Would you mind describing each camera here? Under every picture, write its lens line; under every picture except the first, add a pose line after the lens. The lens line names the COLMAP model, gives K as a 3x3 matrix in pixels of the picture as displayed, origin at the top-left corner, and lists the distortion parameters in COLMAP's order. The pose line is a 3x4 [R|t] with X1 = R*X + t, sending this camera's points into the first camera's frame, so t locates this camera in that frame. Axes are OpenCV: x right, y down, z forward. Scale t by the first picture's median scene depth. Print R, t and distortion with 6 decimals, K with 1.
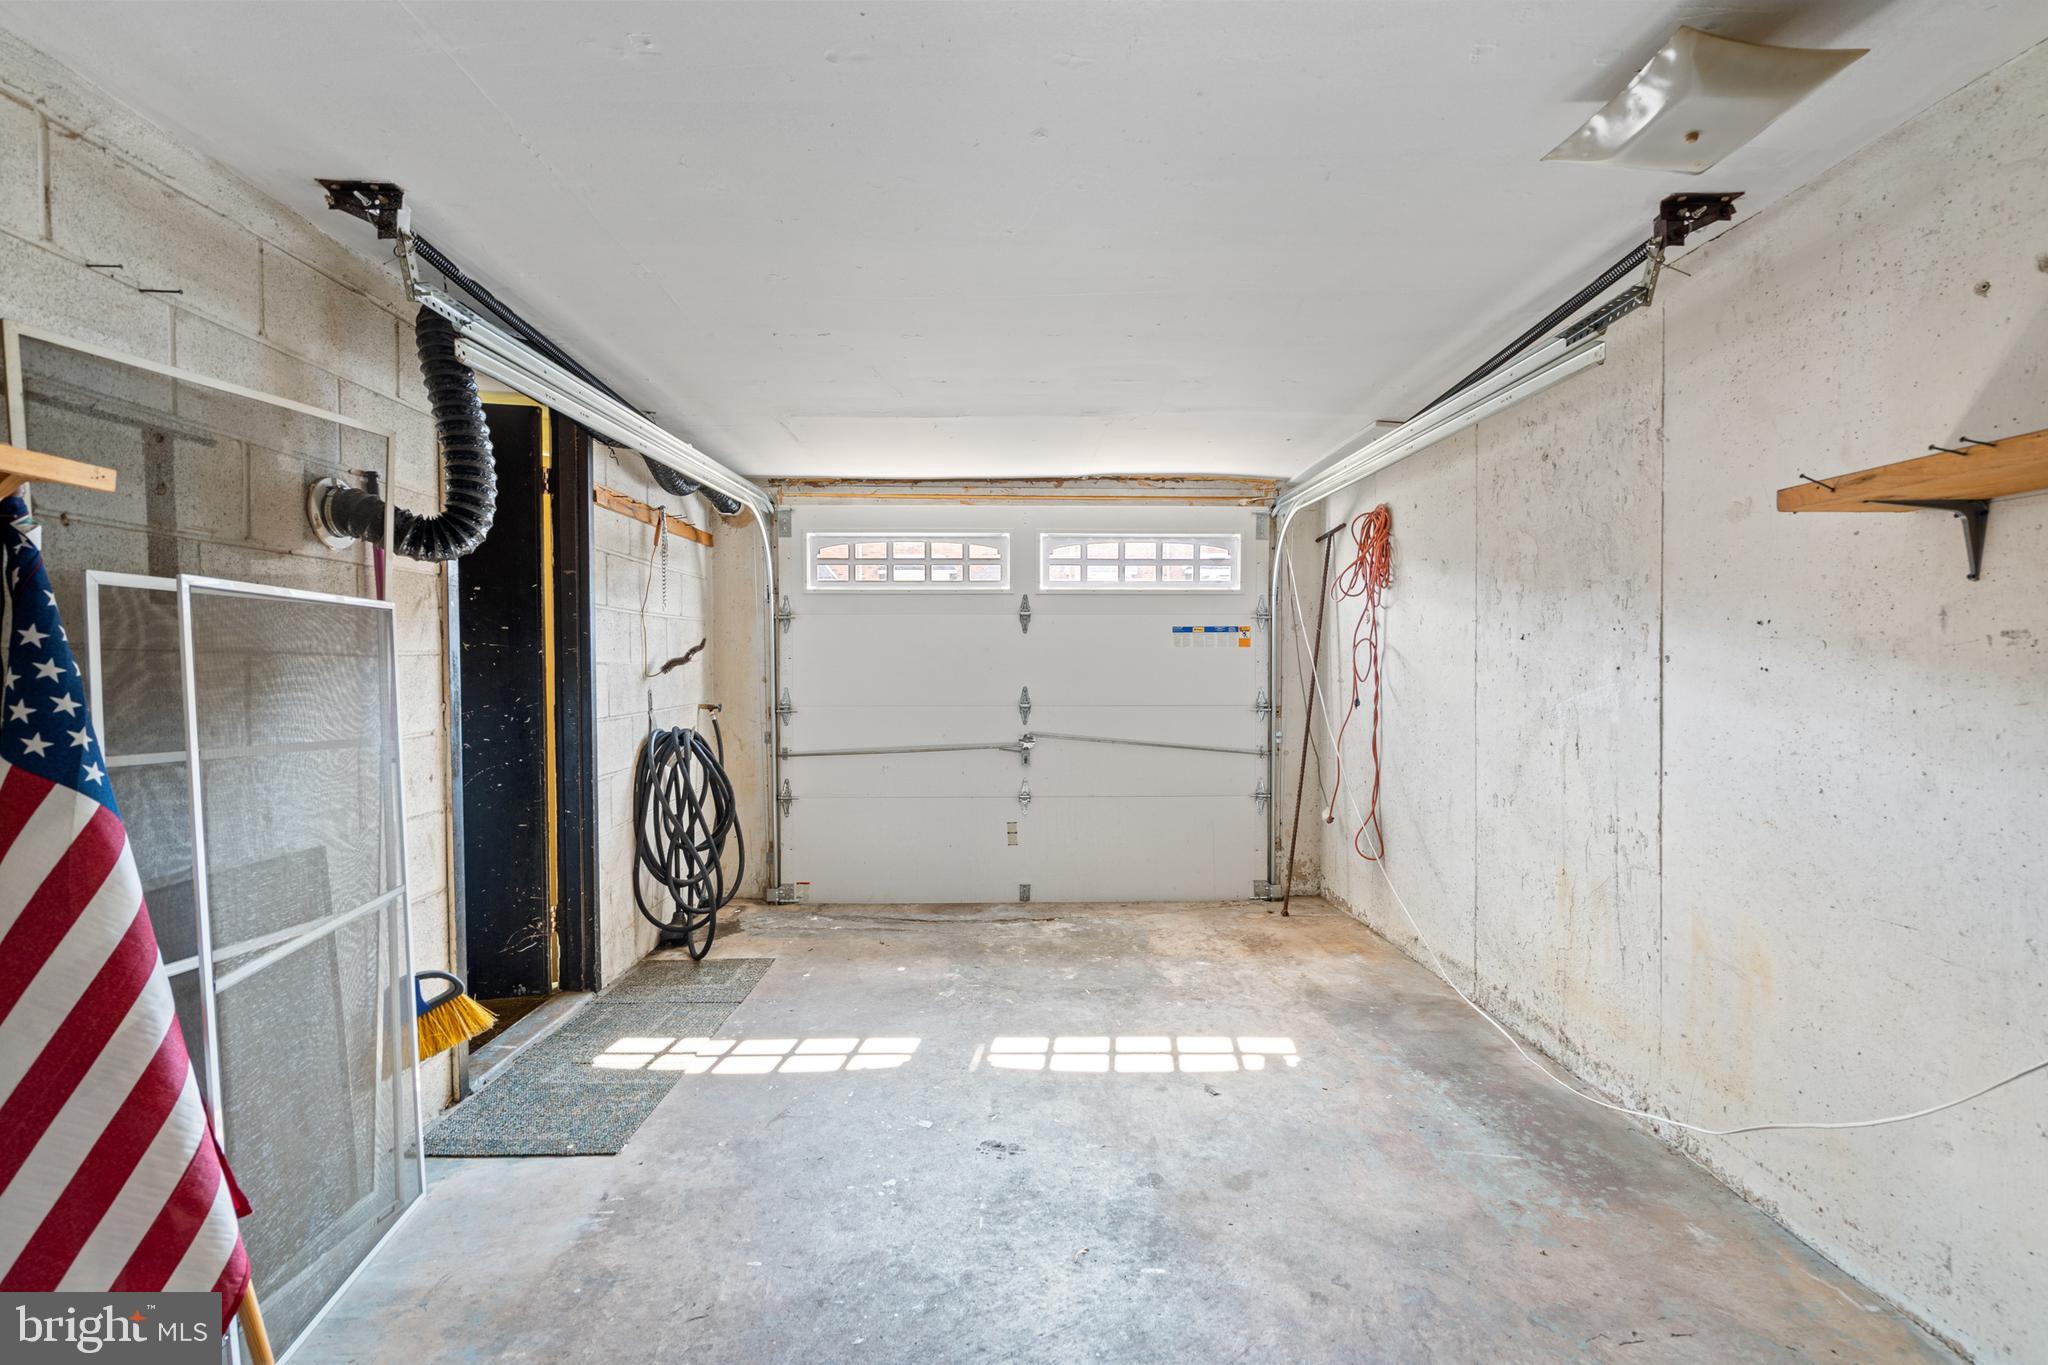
lens RADIAL K [[933.4, 0, 1023.0], [0, 933.4, 679.6], [0, 0, 1]] dist [-0.001076, 0.001195]
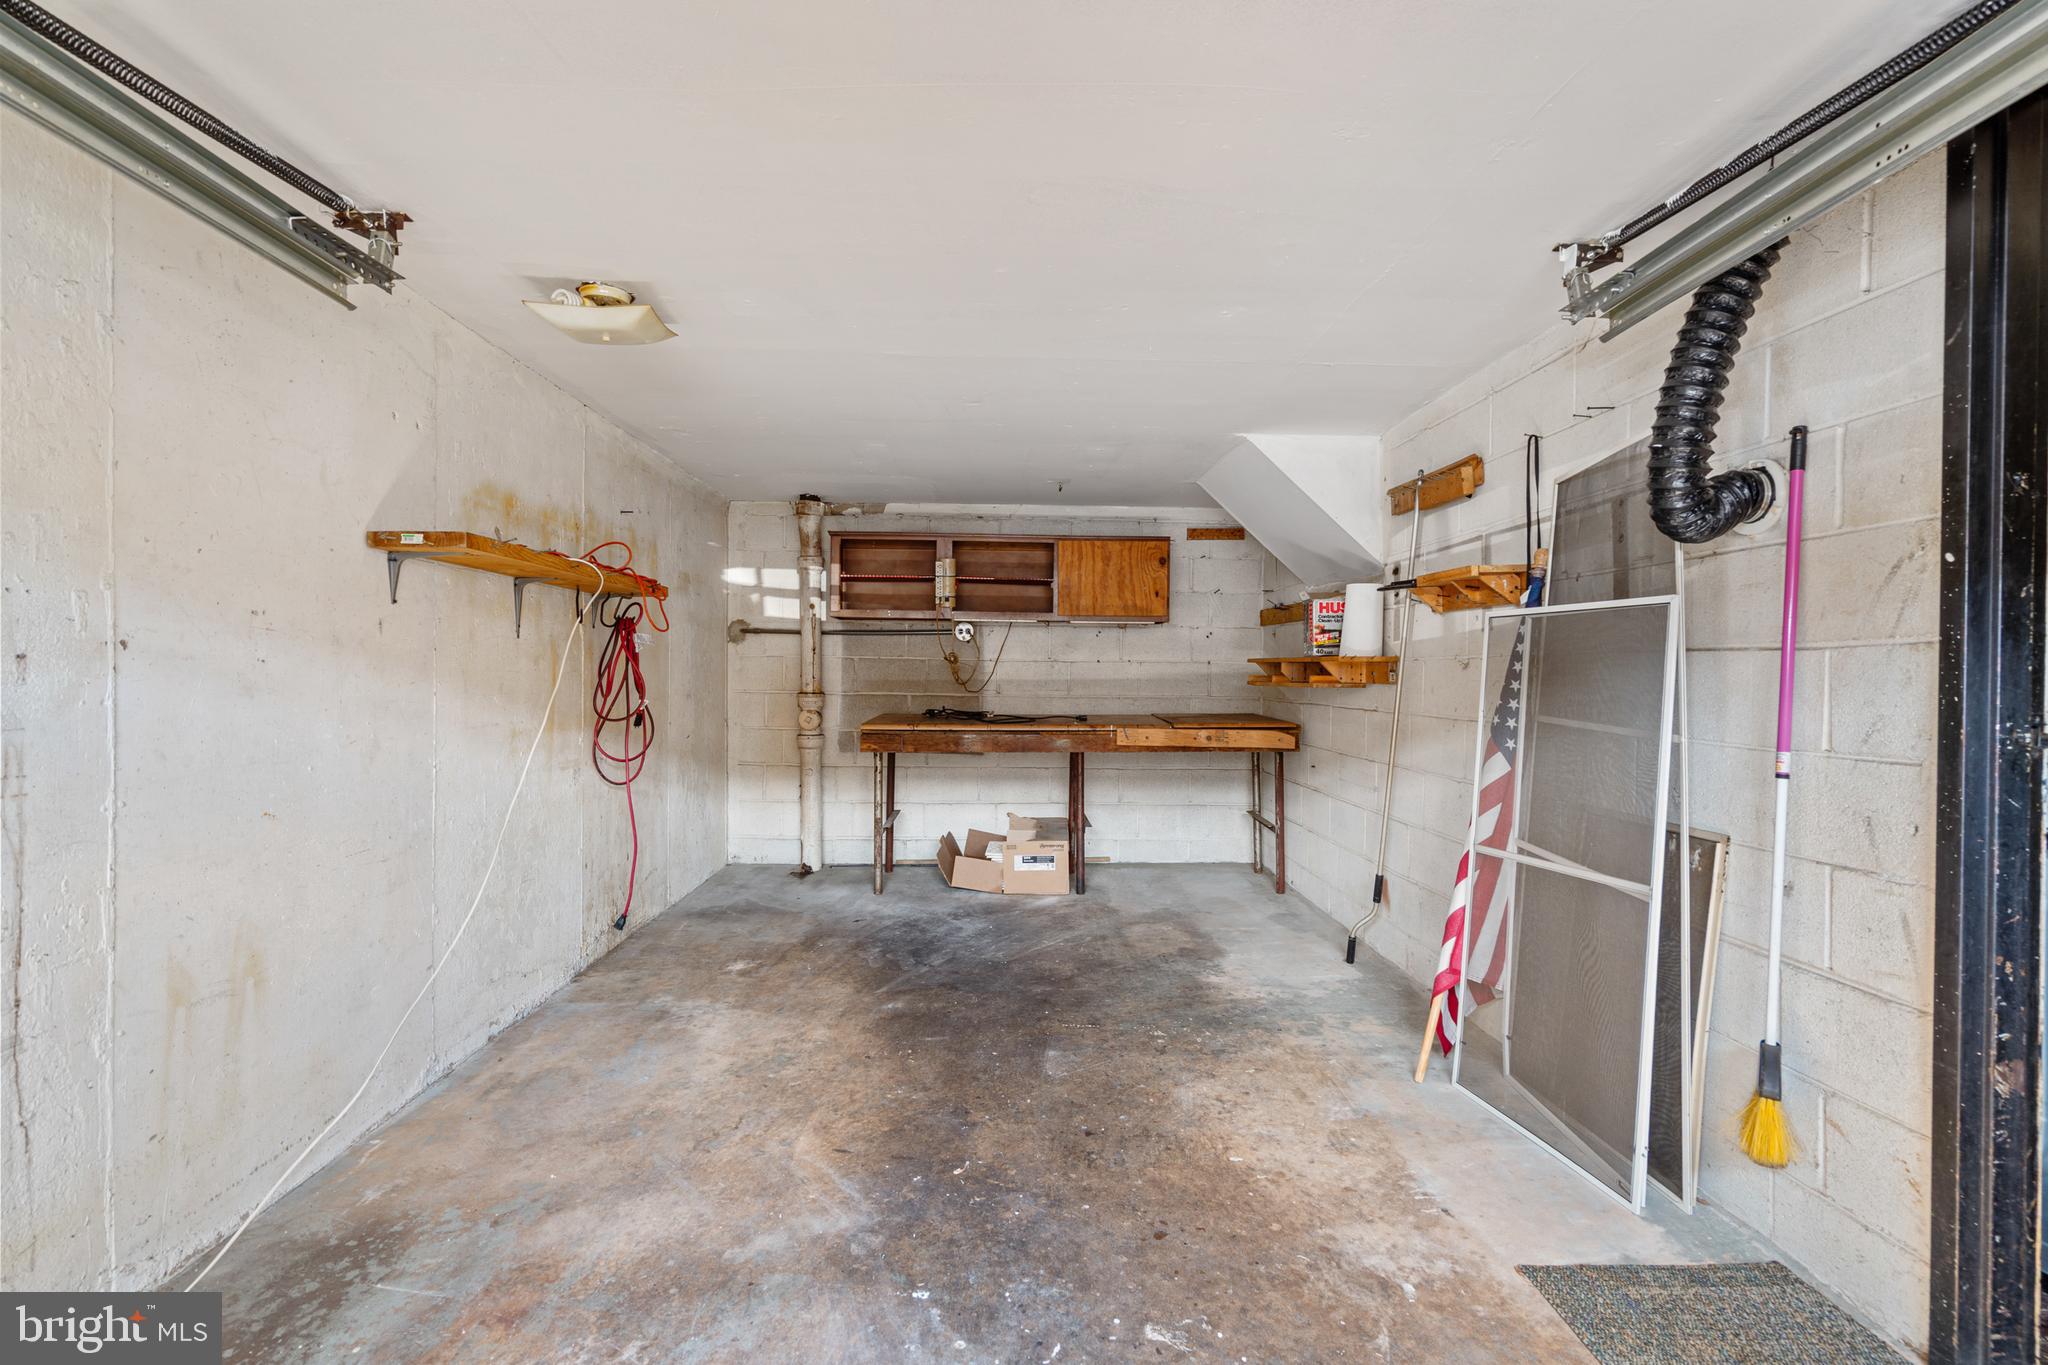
lens RADIAL K [[933.4, 0, 1023.0], [0, 933.4, 679.6], [0, 0, 1]] dist [-0.001076, 0.001195]
pose [[-0.999830, -0.002657, -0.018265, 0.008081], [-0.003085, 0.999721, 0.023421, -0.016474], [0.018198, 0.023473, -0.999559, 1.970546]]
